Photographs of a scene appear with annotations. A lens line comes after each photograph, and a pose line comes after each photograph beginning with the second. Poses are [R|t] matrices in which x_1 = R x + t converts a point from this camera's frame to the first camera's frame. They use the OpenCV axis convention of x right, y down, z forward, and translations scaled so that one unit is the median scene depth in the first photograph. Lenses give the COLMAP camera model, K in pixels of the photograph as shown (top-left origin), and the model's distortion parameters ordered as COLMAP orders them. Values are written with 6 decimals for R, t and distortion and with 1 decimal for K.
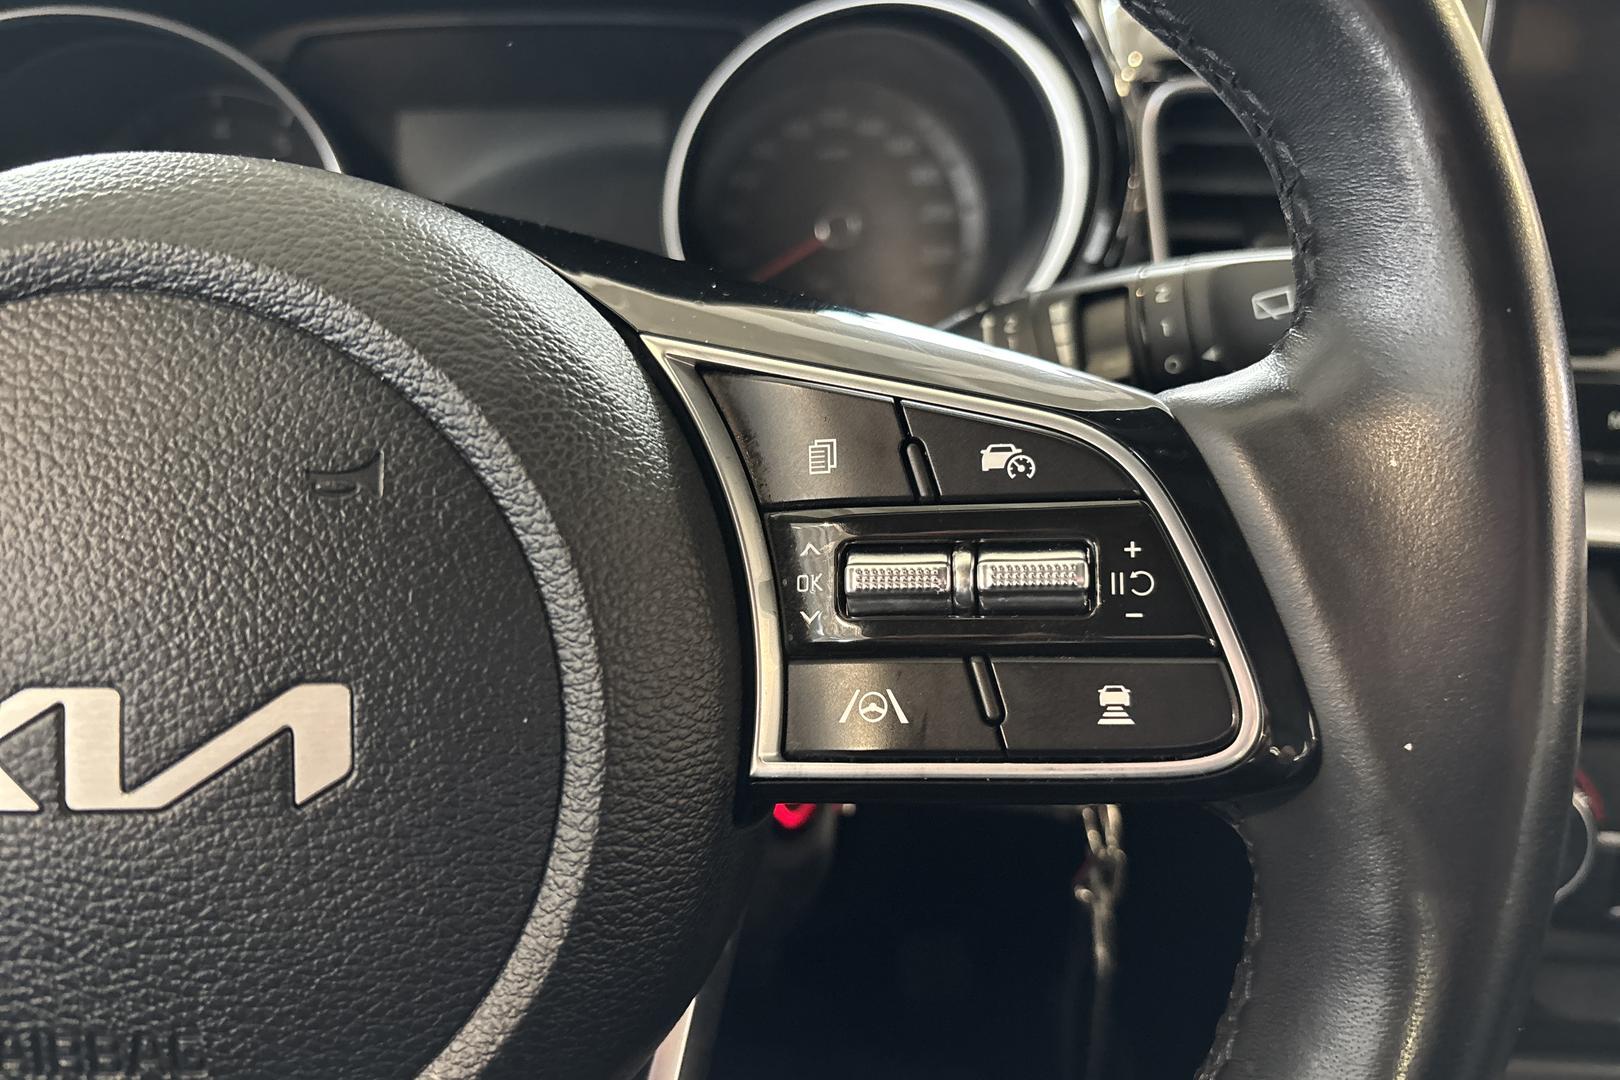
lens RADIAL K [[1204.3, 0, 810.0], [0, 1204.3, 540.0], [0, 0, 1]] dist [0.073309, -0.122898]
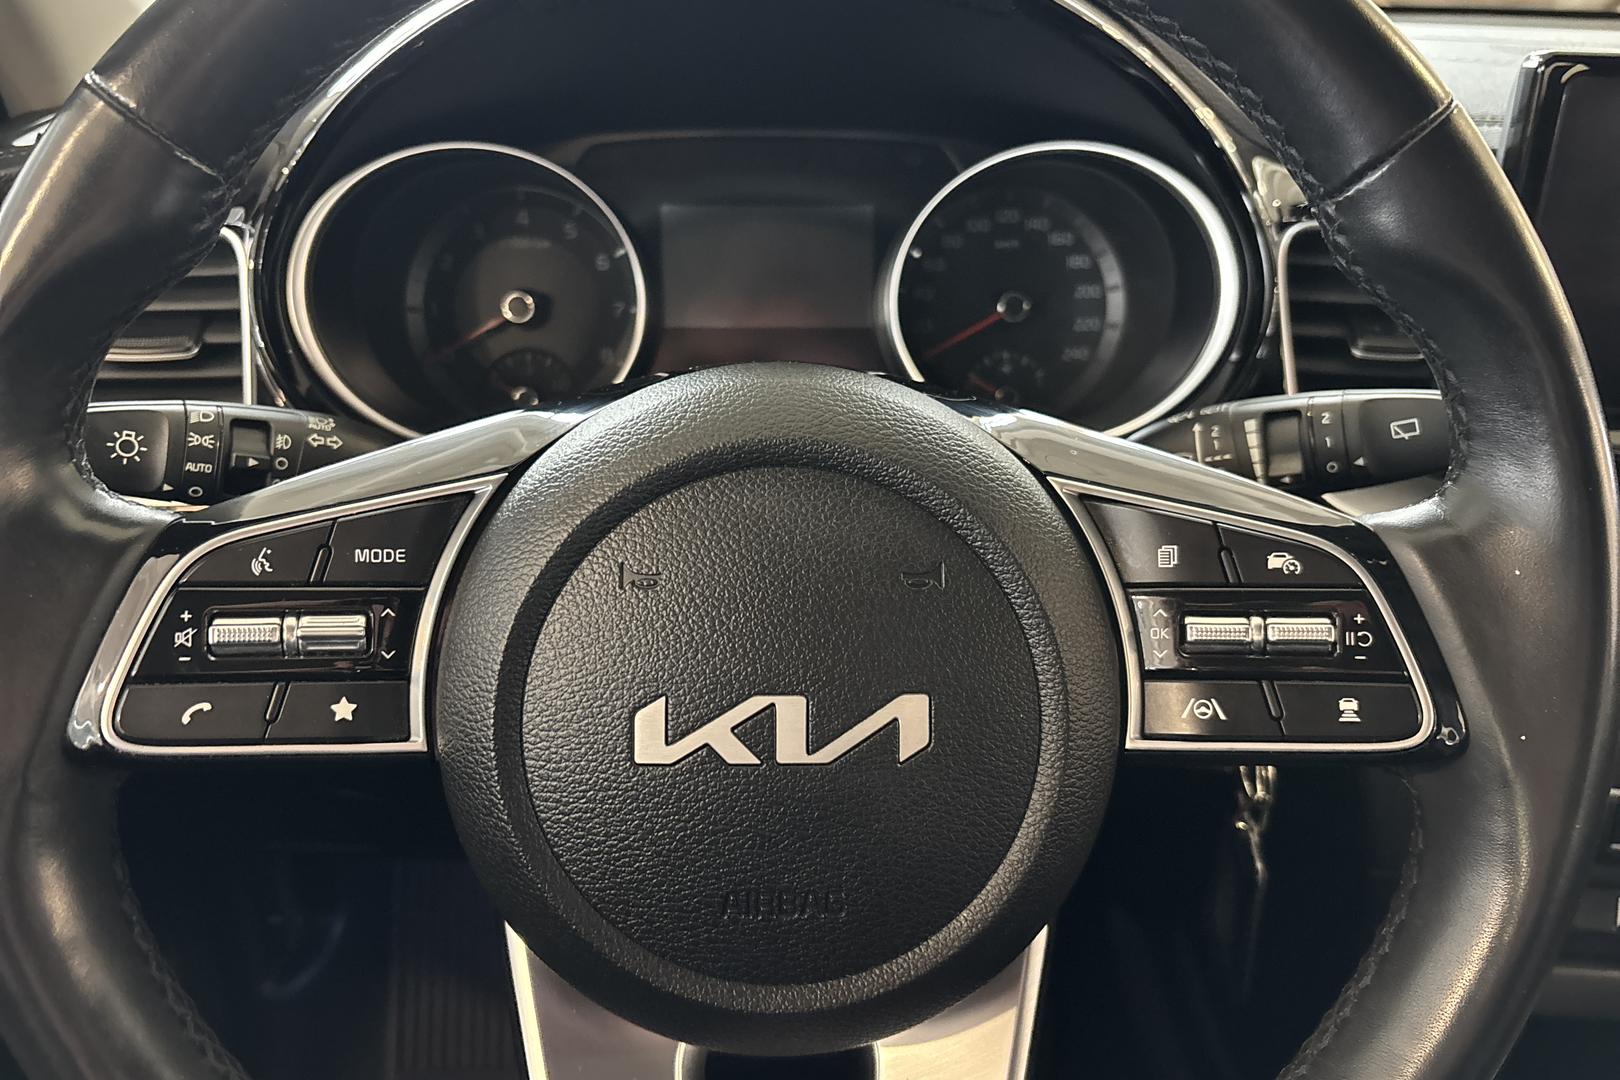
lens RADIAL K [[1216.5, 0, 807.5], [0, 1216.5, 511.7], [0, 0, 1]] dist [0.113876, -0.170556]
pose [[0.999516, 0.014387, 0.027570, -0.552484], [-0.015073, 0.999578, 0.024825, -0.172062], [-0.027201, -0.025228, 0.999312, -0.697398]]
